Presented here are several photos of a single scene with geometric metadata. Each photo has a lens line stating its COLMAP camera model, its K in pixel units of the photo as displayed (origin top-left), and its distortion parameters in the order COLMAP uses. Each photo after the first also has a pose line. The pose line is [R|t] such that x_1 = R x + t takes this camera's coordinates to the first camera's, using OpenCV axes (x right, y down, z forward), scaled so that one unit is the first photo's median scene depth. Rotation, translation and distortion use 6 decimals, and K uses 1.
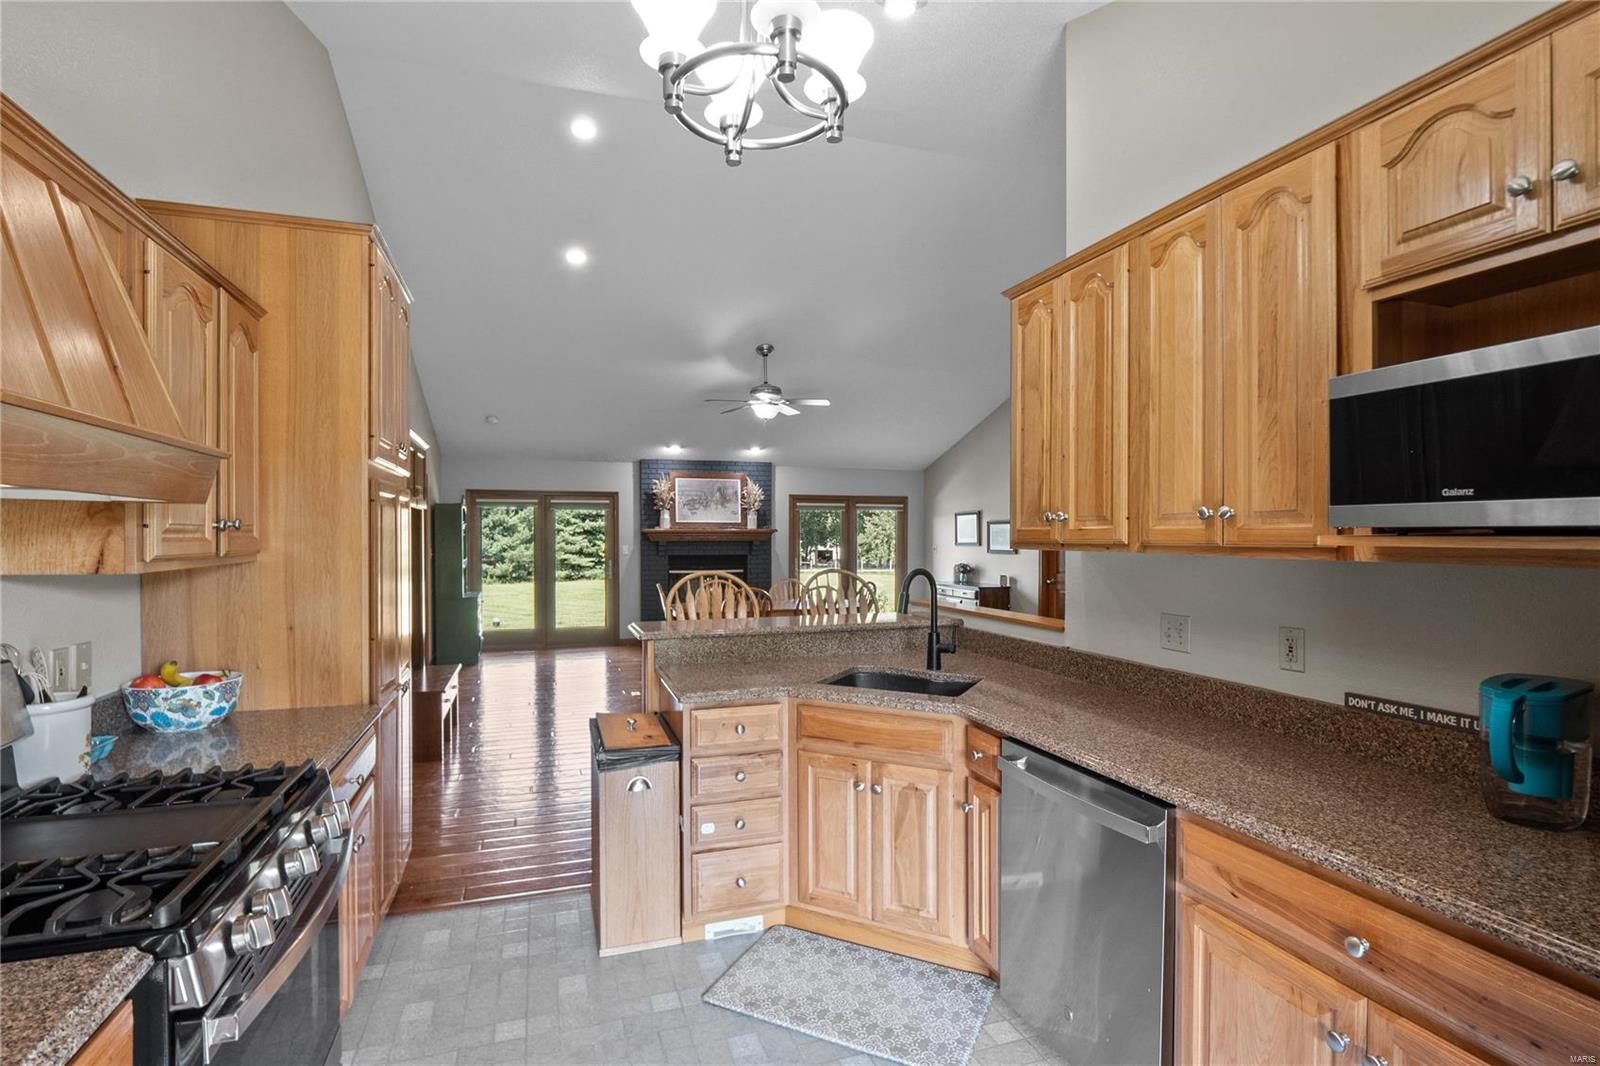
lens RADIAL K [[754.4, 0, 792.2], [0, 754.4, 549.3], [0, 0, 1]] dist [-0.011526, -0.001417]
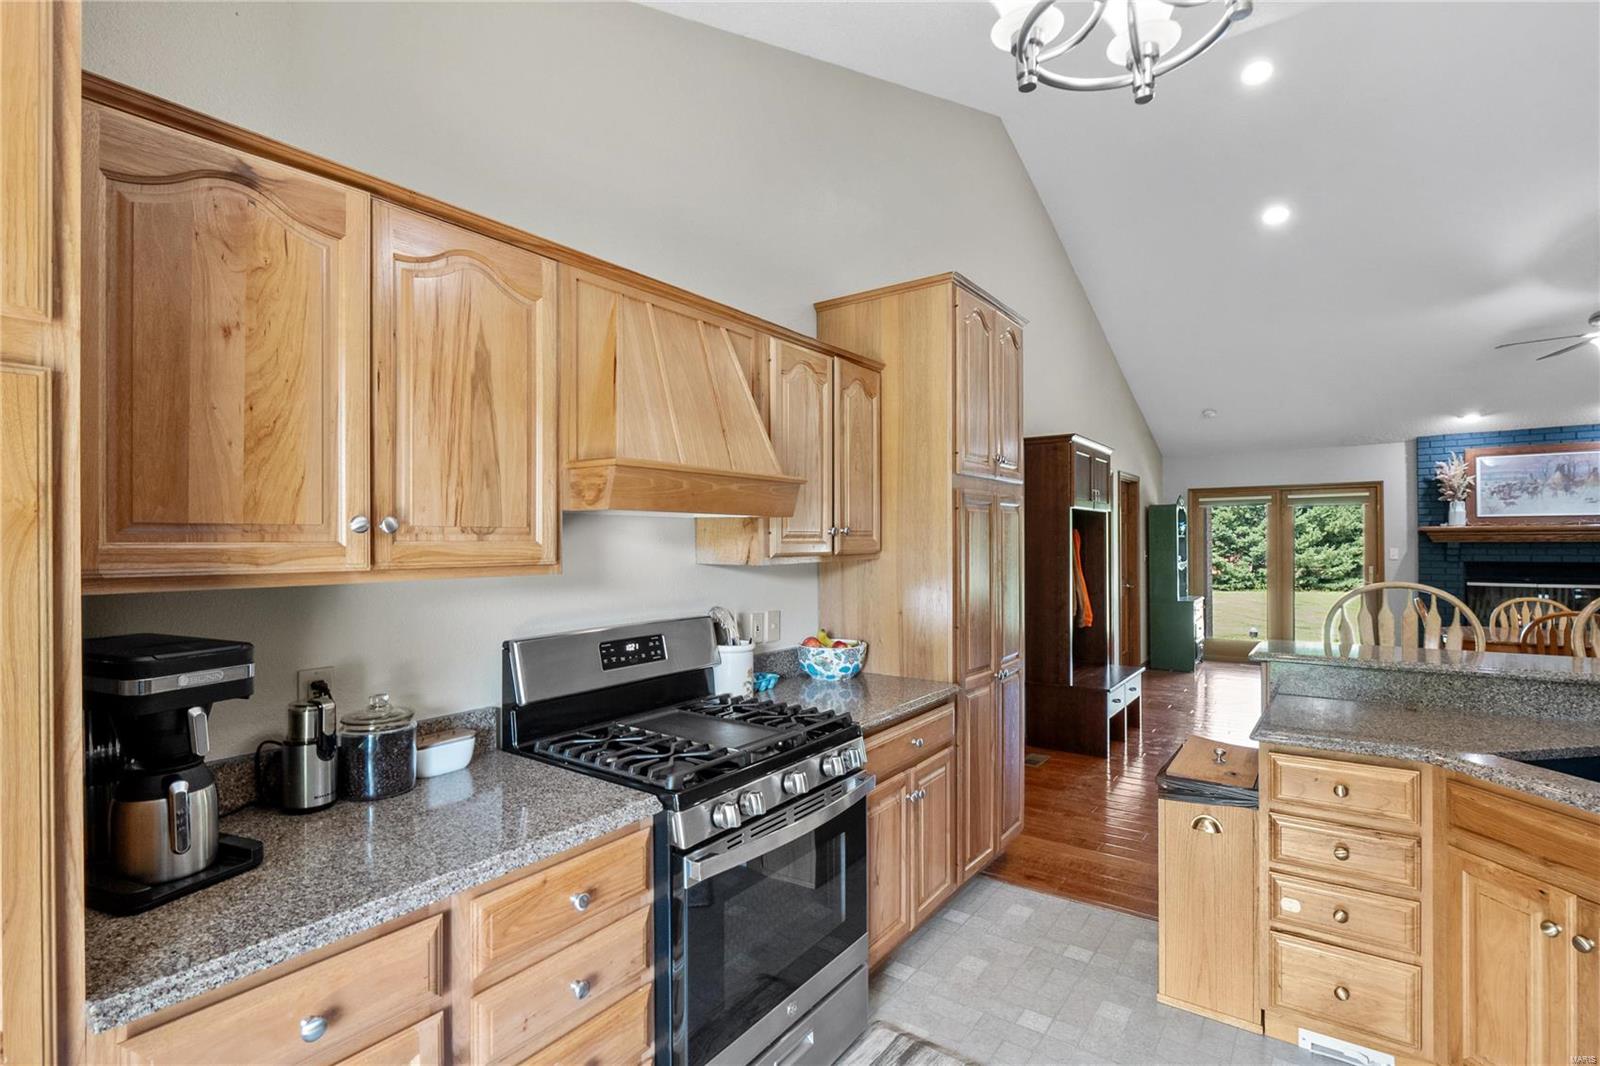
lens RADIAL K [[754.4, 0, 788.2], [0, 754.4, 543.4], [0, 0, 1]] dist [-0.011526, -0.001417]
pose [[0.571439, -0.001331, -0.820643, 0.061896], [-0.007340, 0.999950, -0.006733, -0.000133], [0.820612, 0.009871, 0.571401, 0.030130]]
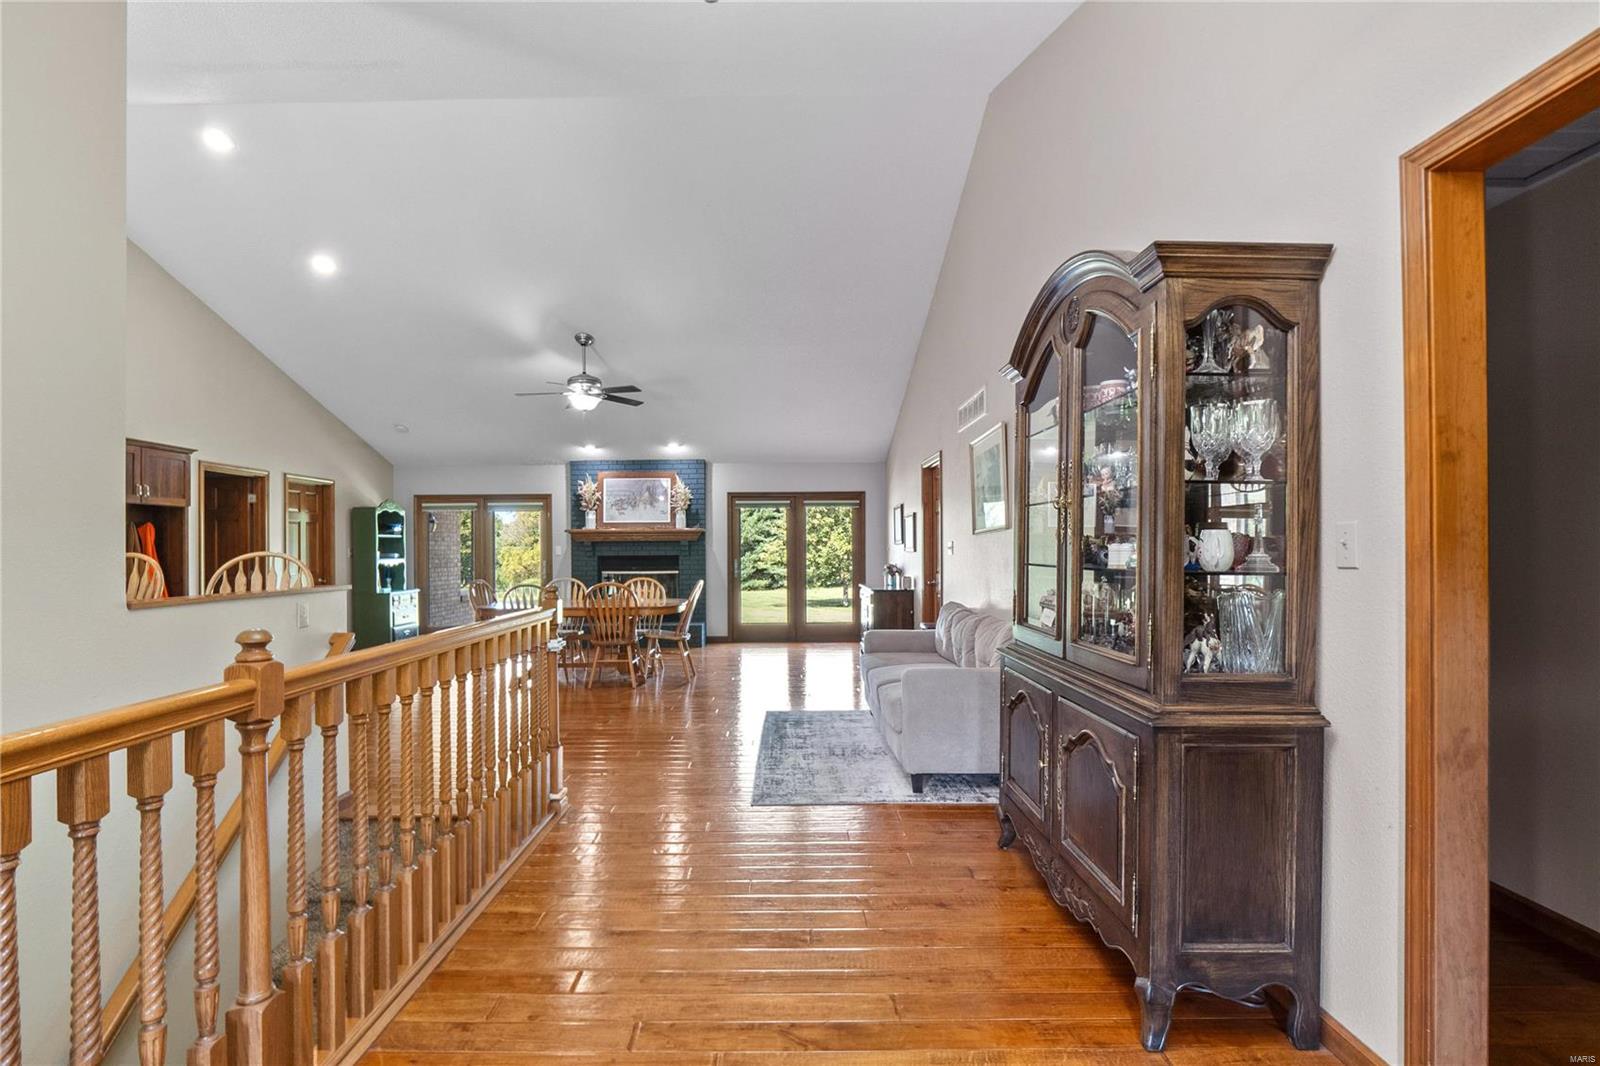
lens RADIAL K [[754.4, 0, 800.1], [0, 754.4, 564.9], [0, 0, 1]] dist [-0.011526, -0.001417]
pose [[0.951769, 0.000595, -0.306815, 0.415197], [0.001132, 0.999985, 0.005448, 0.015524], [0.306813, -0.005533, 0.951754, 0.130386]]
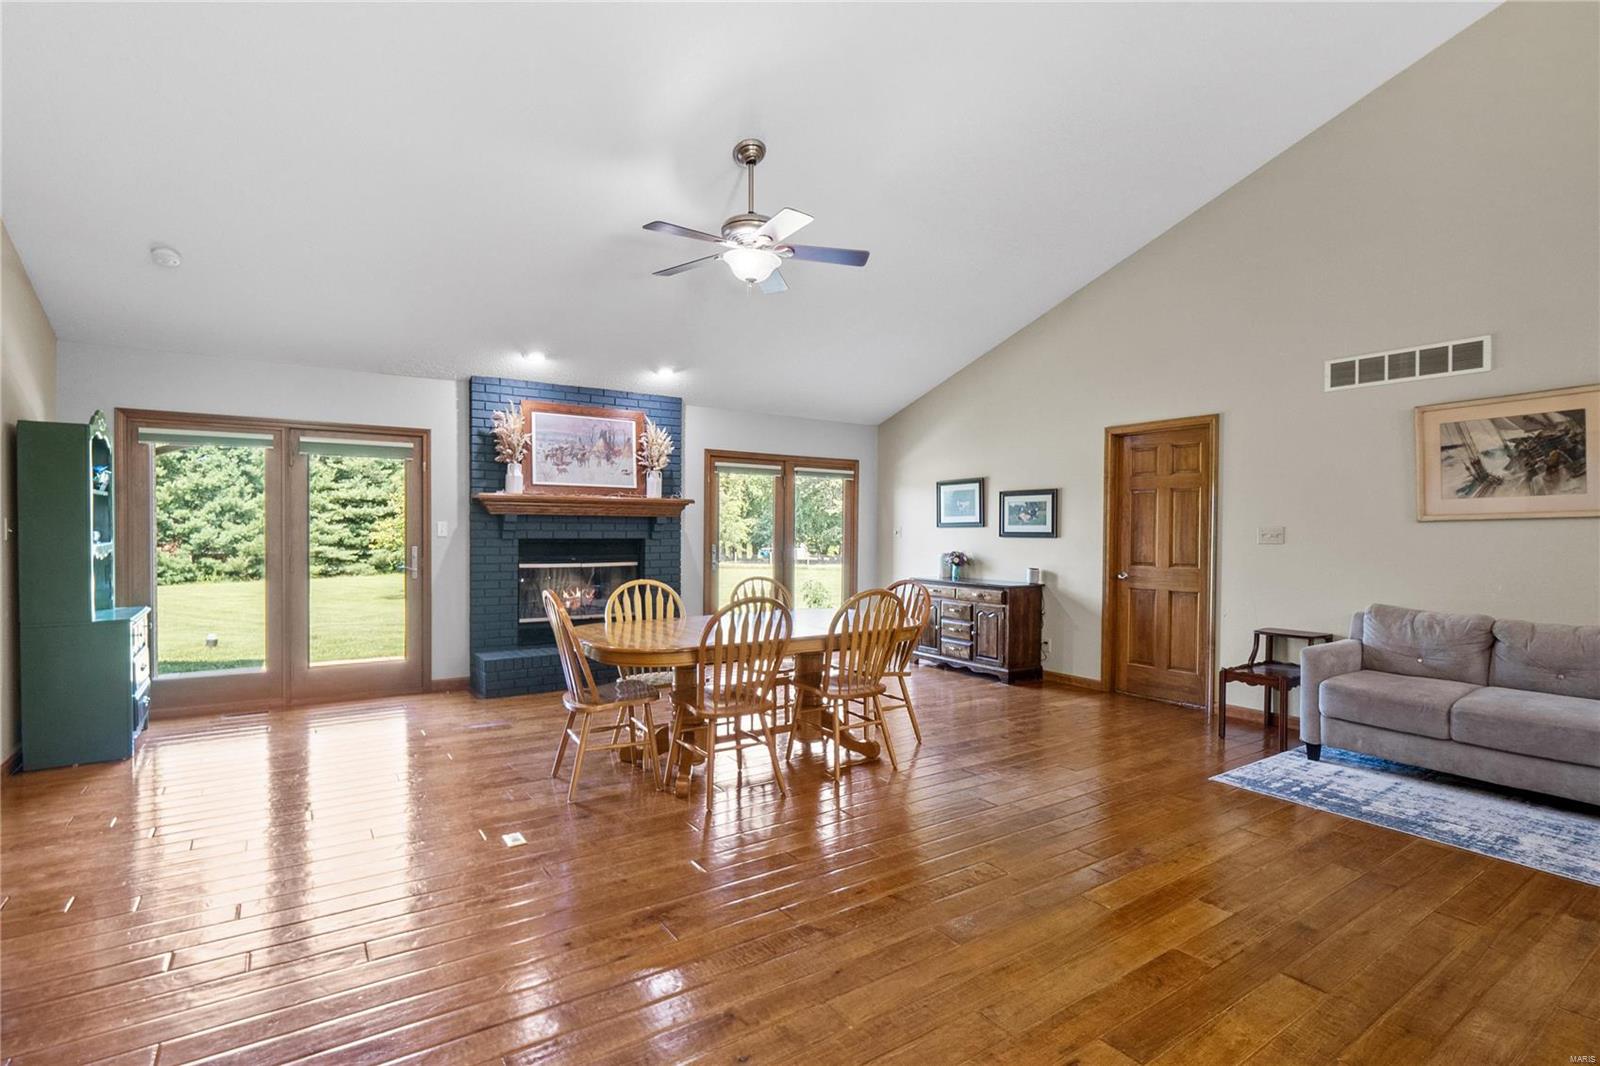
lens RADIAL K [[754.4, 0, 790.4], [0, 754.4, 538.4], [0, 0, 1]] dist [-0.011526, -0.001417]
pose [[0.964231, 0.004145, 0.265032, -0.118101], [-0.002789, 0.999981, -0.005493, 0.010937], [-0.265049, 0.004557, 0.964224, 0.371902]]
